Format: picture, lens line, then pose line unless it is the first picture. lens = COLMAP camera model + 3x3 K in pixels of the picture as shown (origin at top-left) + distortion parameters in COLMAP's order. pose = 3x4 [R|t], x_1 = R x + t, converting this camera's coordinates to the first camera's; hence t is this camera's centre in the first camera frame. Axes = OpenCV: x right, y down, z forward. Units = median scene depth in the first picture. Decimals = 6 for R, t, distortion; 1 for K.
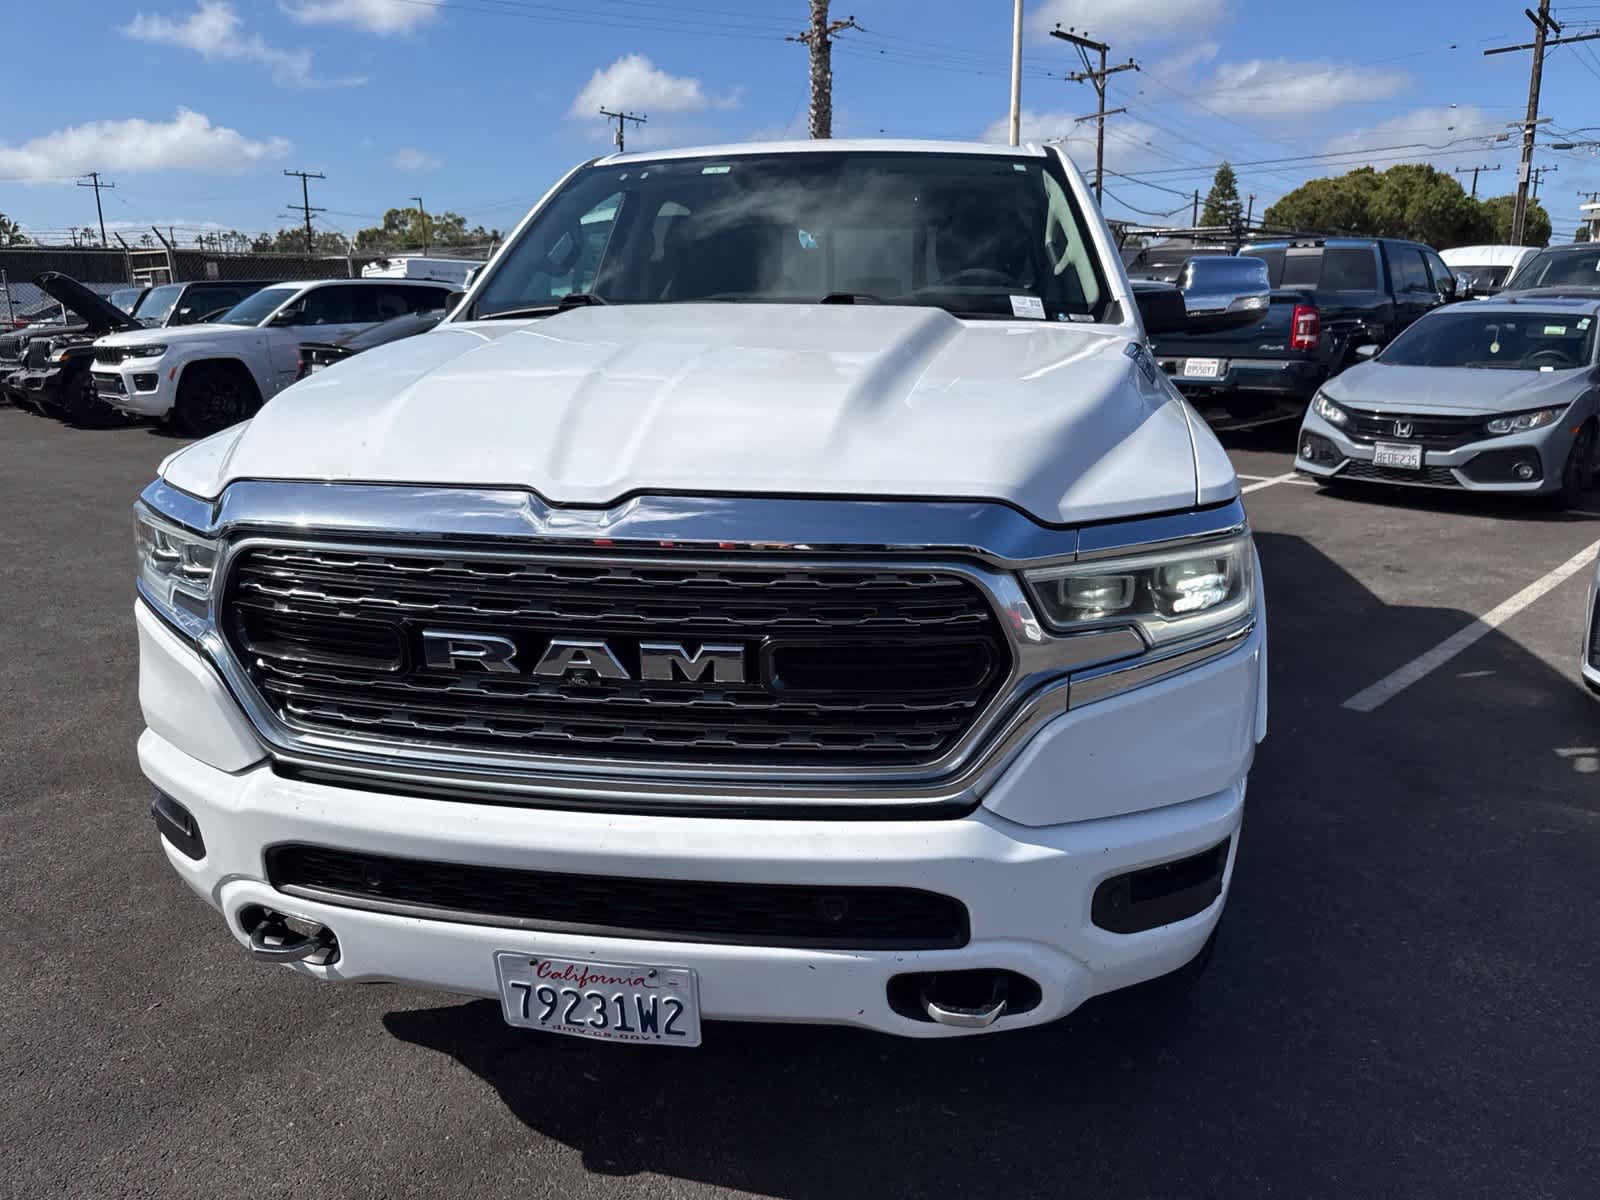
lens RADIAL K [[1156.3, 0, 797.7], [0, 1156.3, 602.4], [0, 0, 1]] dist [0.012791, -0.009345]
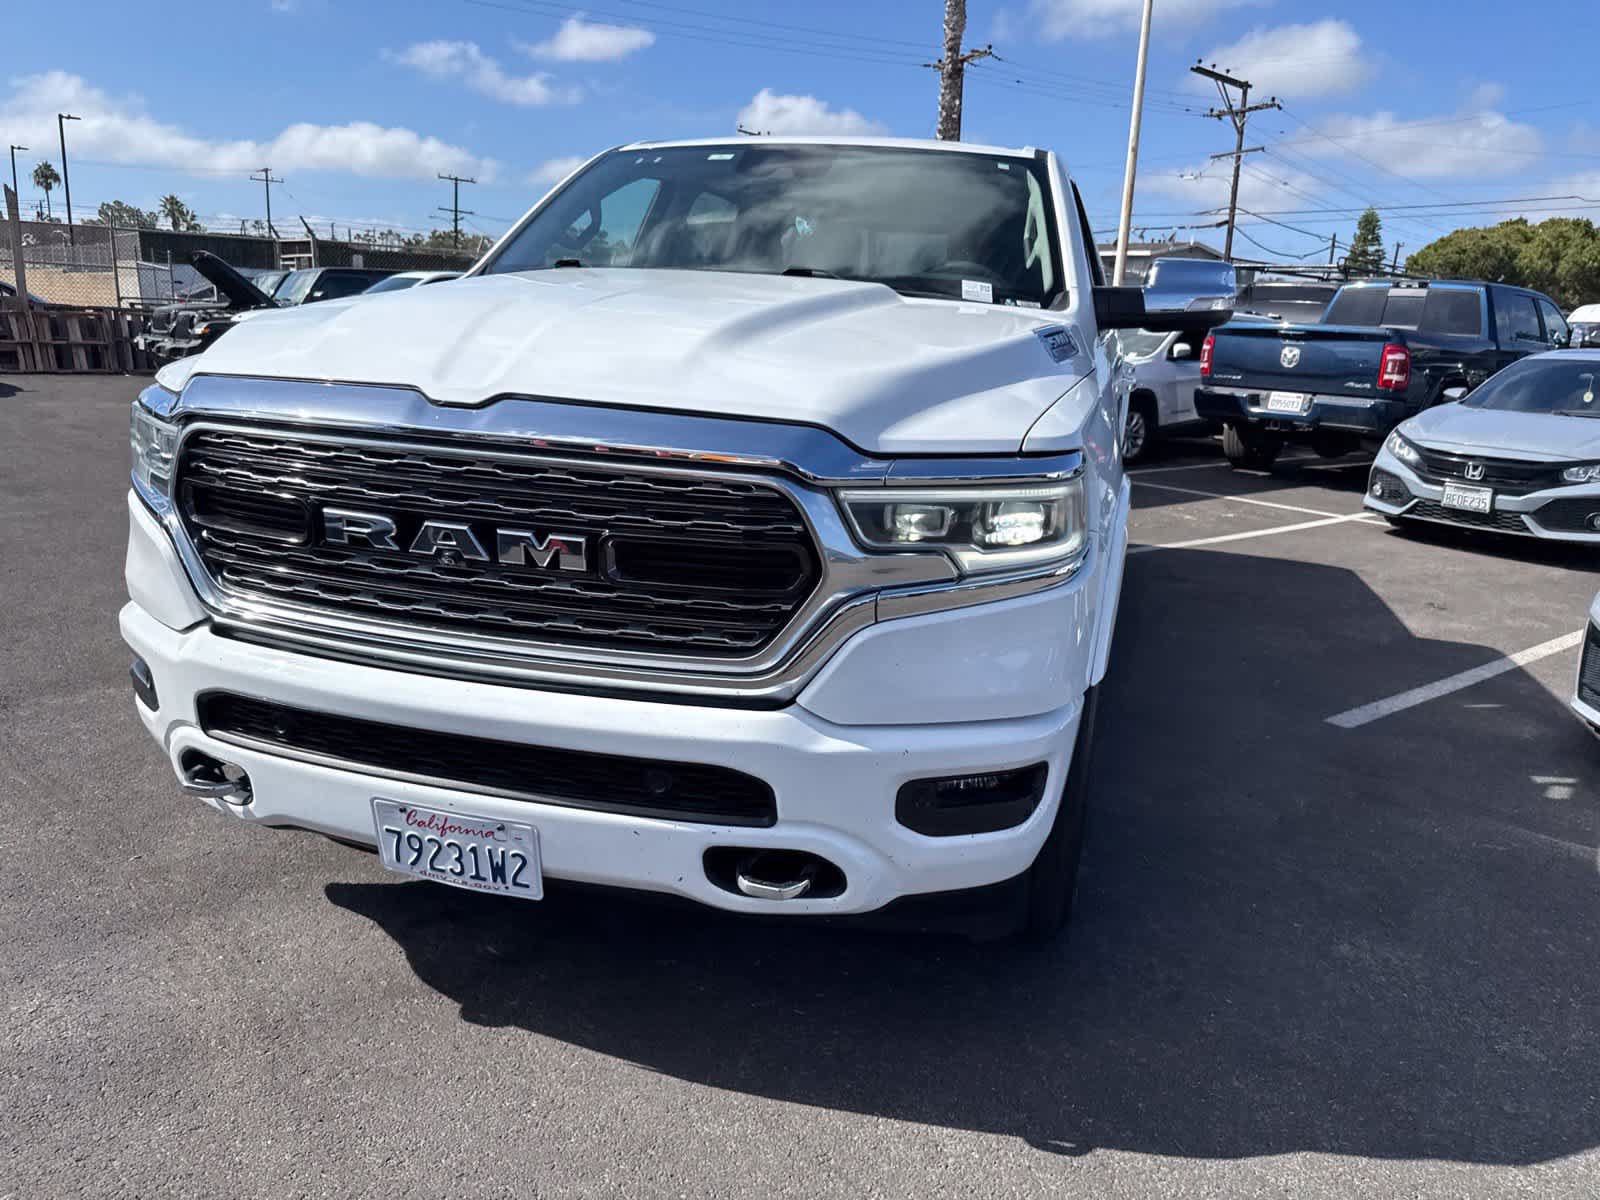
lens RADIAL K [[1152.9, 0, 800.0], [0, 1152.9, 600.0], [0, 0, 1]] dist [0.023782, -0.023740]
pose [[0.992663, 0.077839, -0.092528, 0.077223], [-0.079725, 0.996674, -0.016866, 0.028859], [0.090907, 0.024119, 0.995567, -0.031972]]
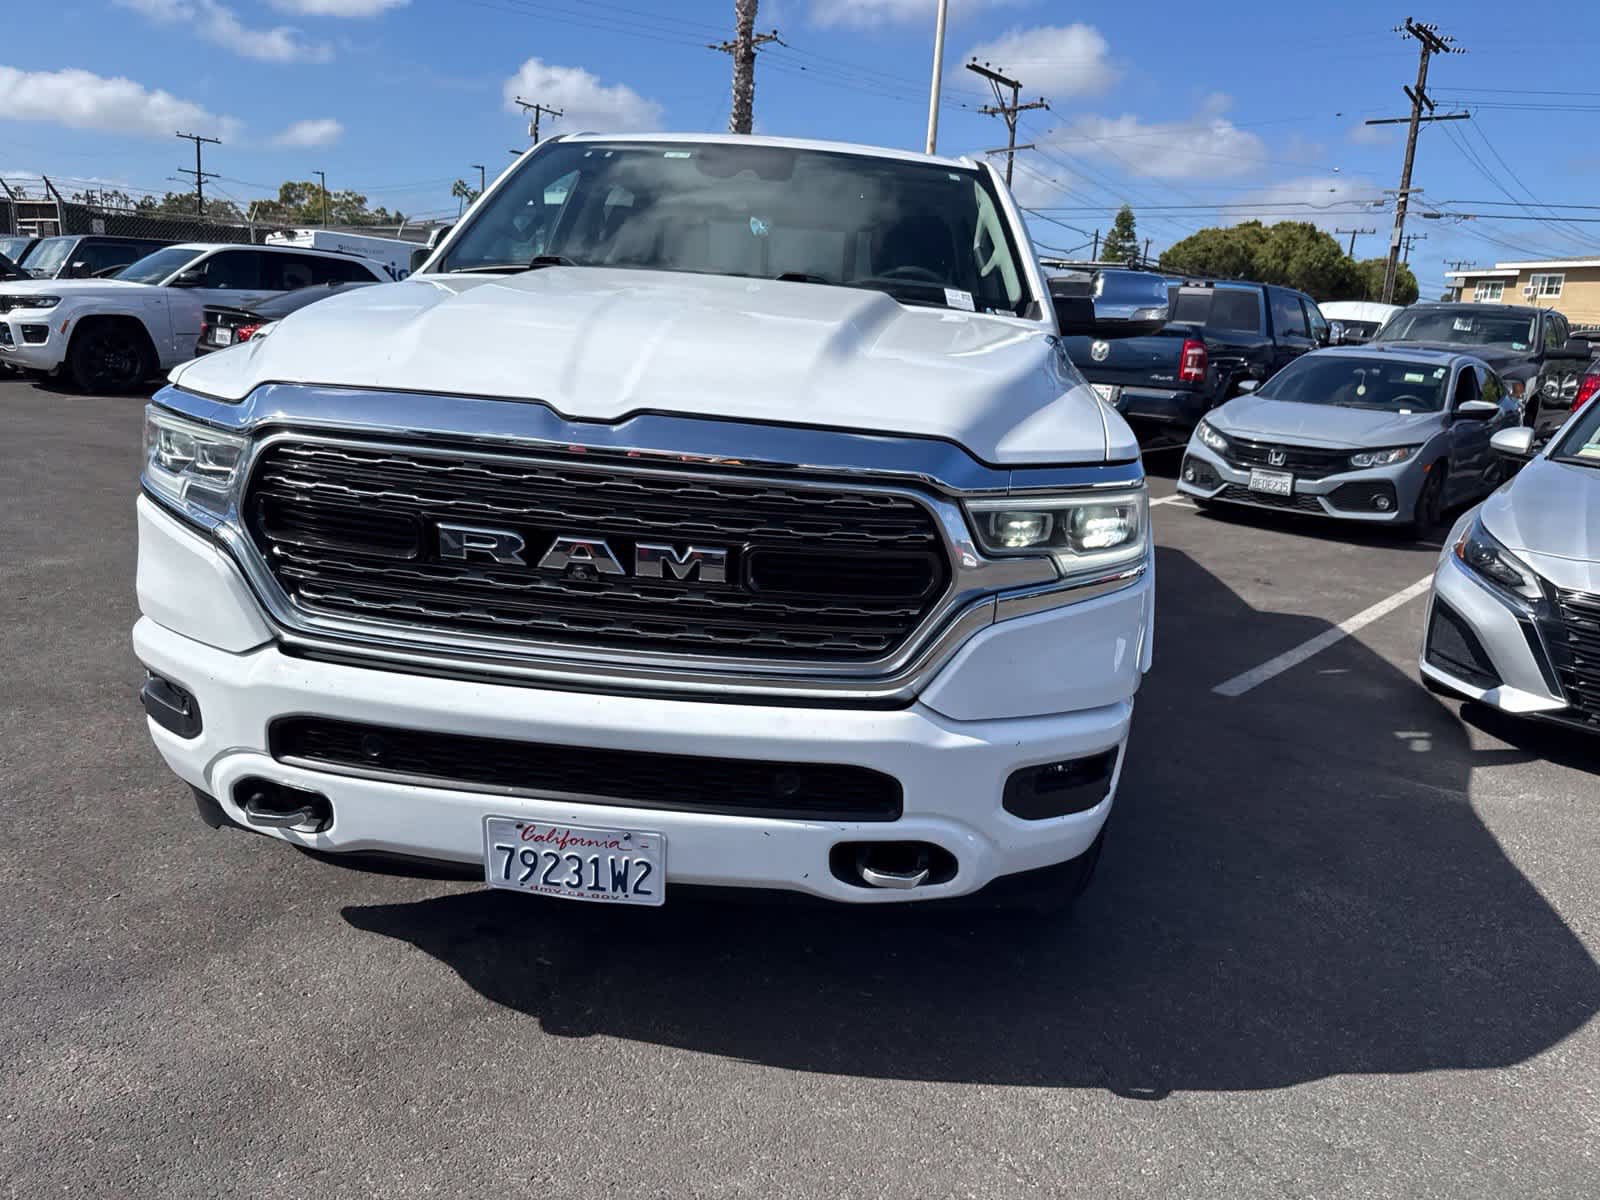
lens RADIAL K [[1155.9, 0, 800.0], [0, 1155.9, 600.0], [0, 0, 1]] dist [0.038886, -0.044791]
pose [[0.994122, 0.050629, 0.095696, -0.023412], [-0.049425, 0.998667, -0.014910, 0.029196], [-0.096323, 0.010093, 0.995299, -0.047934]]
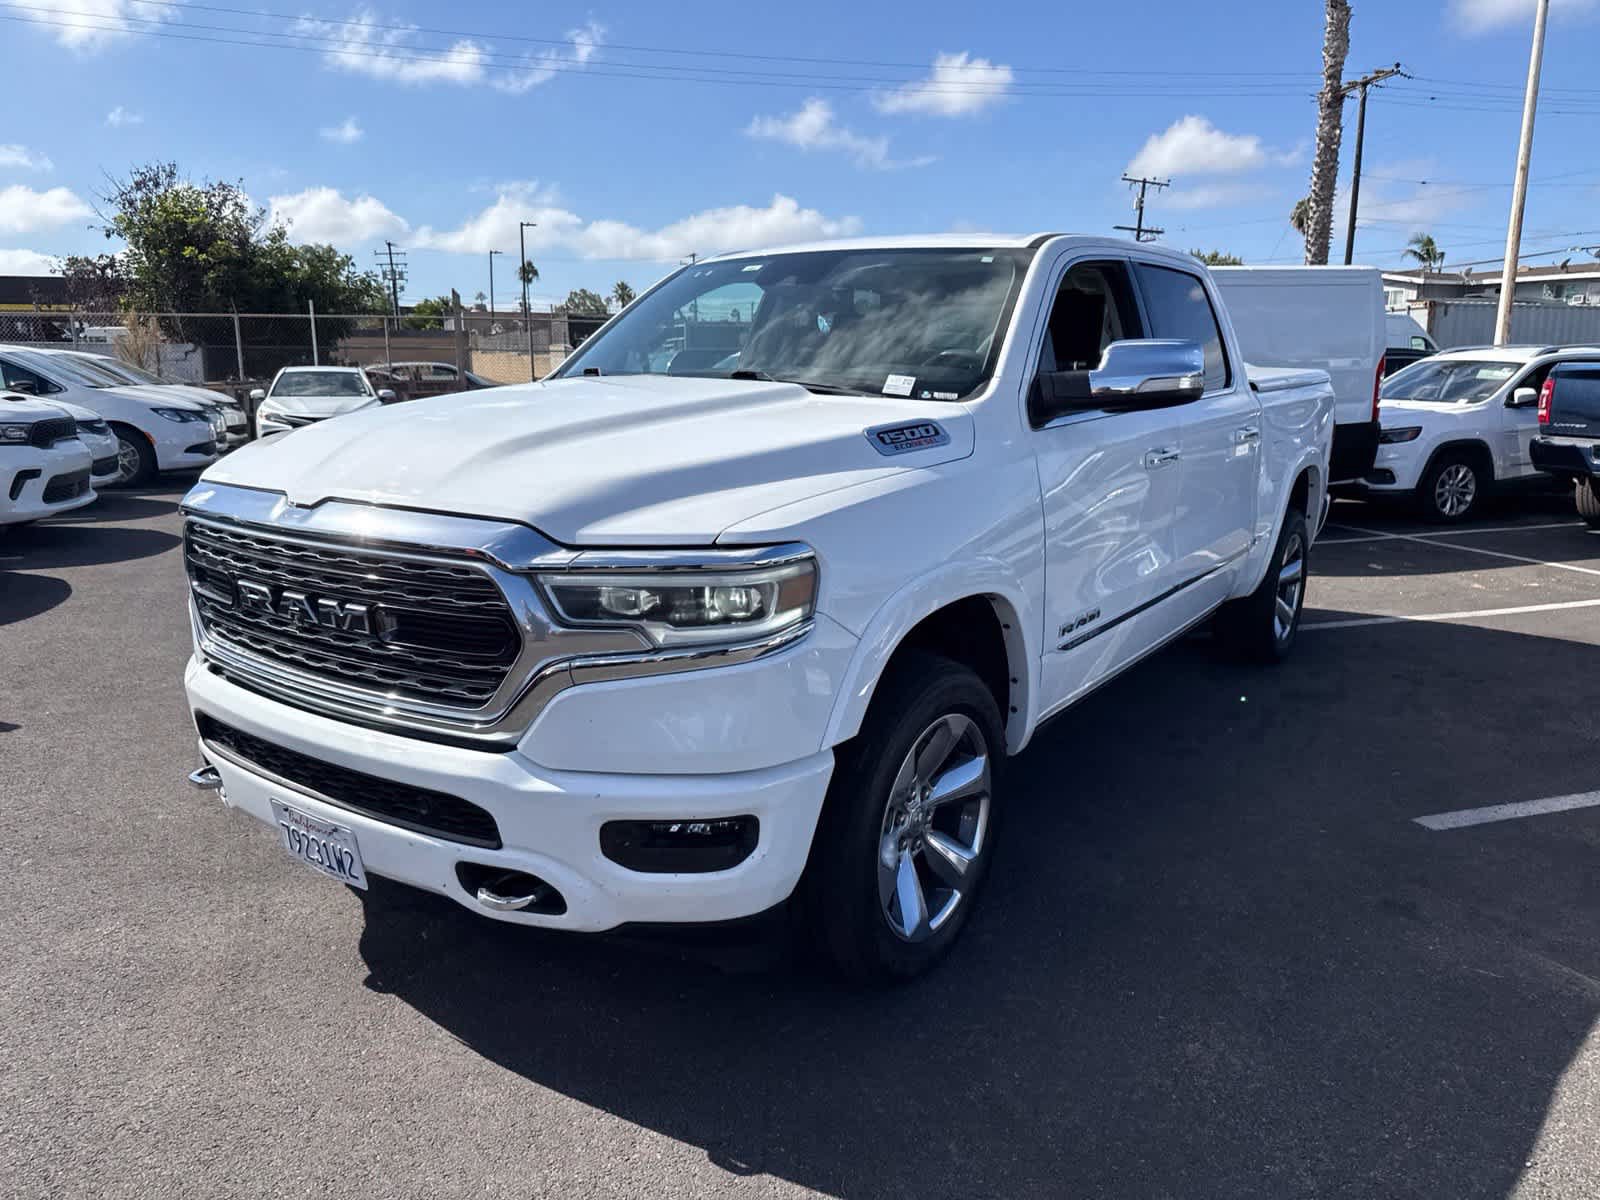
lens RADIAL K [[1152.9, 0, 800.0], [0, 1152.9, 600.0], [0, 0, 1]] dist [0.023782, -0.023740]
pose [[0.900477, 0.100443, -0.423146, 0.303412], [-0.122189, 0.992204, -0.024503, -0.000883], [0.417386, 0.073768, 0.905730, -0.031084]]
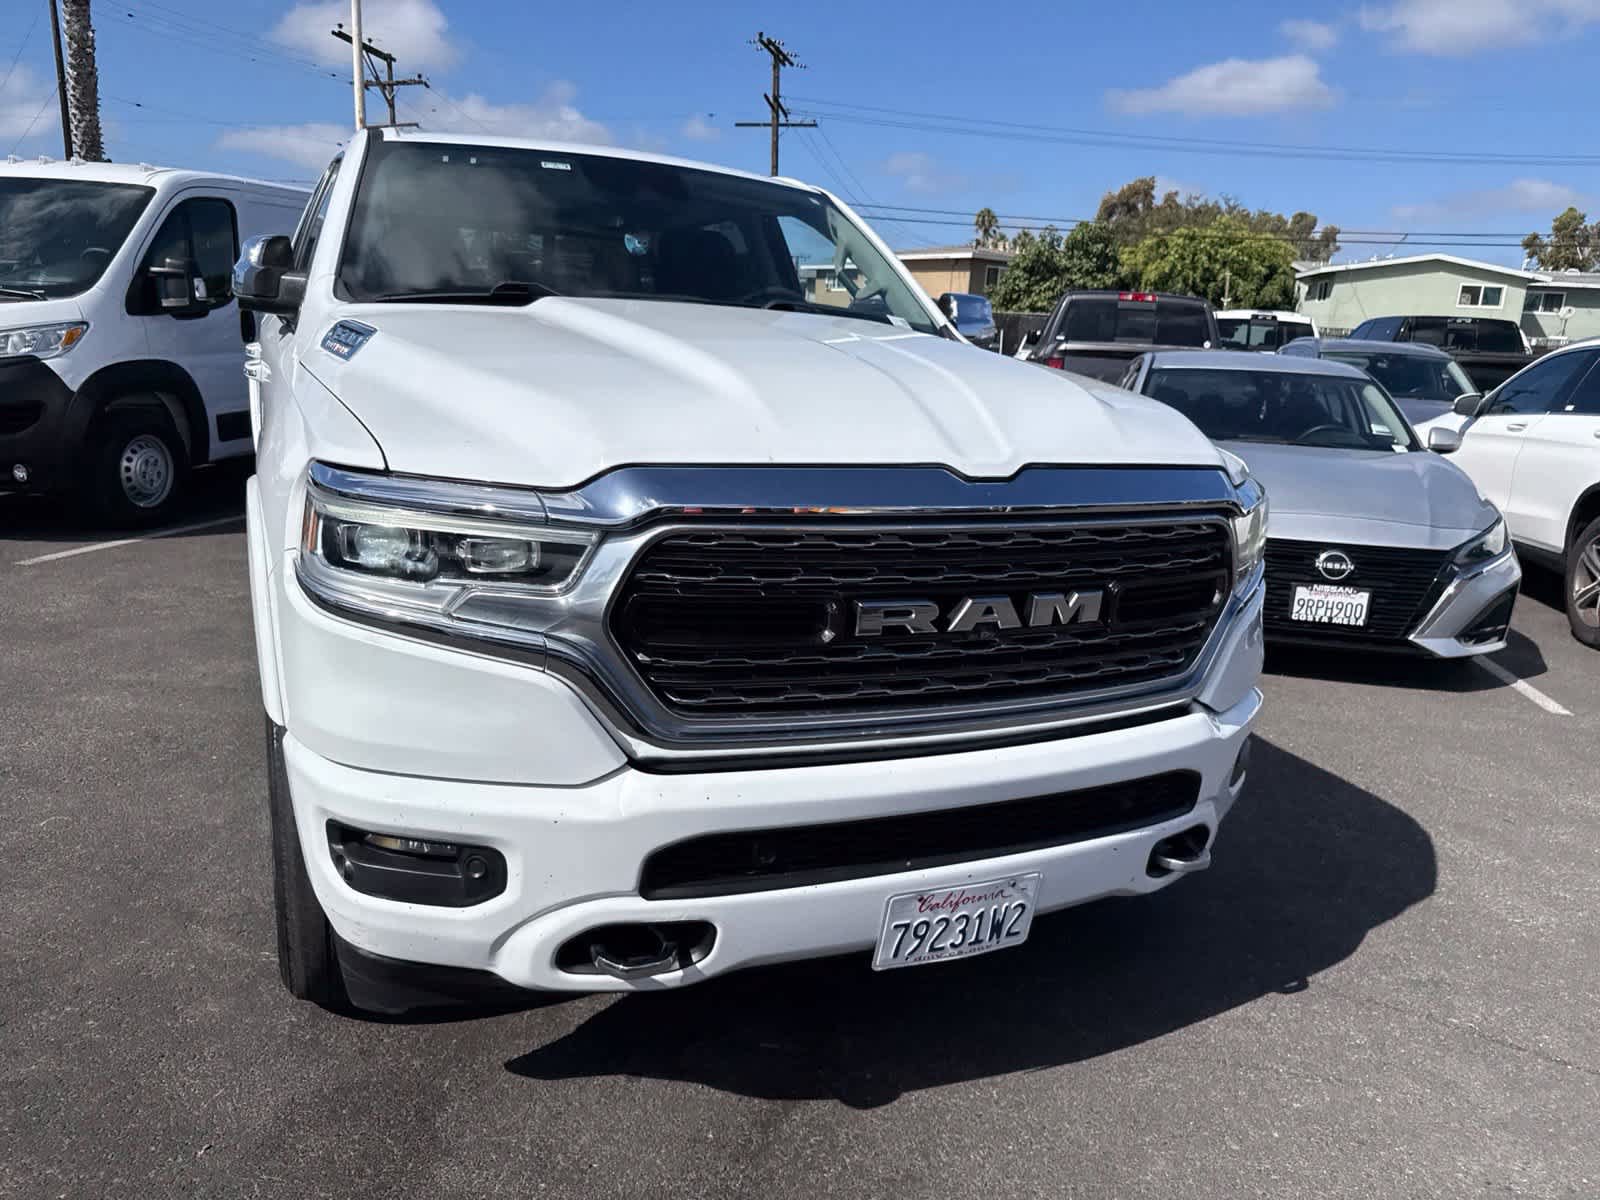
lens RADIAL K [[1174.0, 0, 802.8], [0, 1174.0, 595.1], [0, 0, 1]] dist [0.020959, -0.013857]
pose [[0.820827, -0.076277, 0.566060, -0.288248], [0.090410, 0.995900, 0.003097, 0.002994], [-0.563975, 0.048636, 0.824358, 0.039816]]
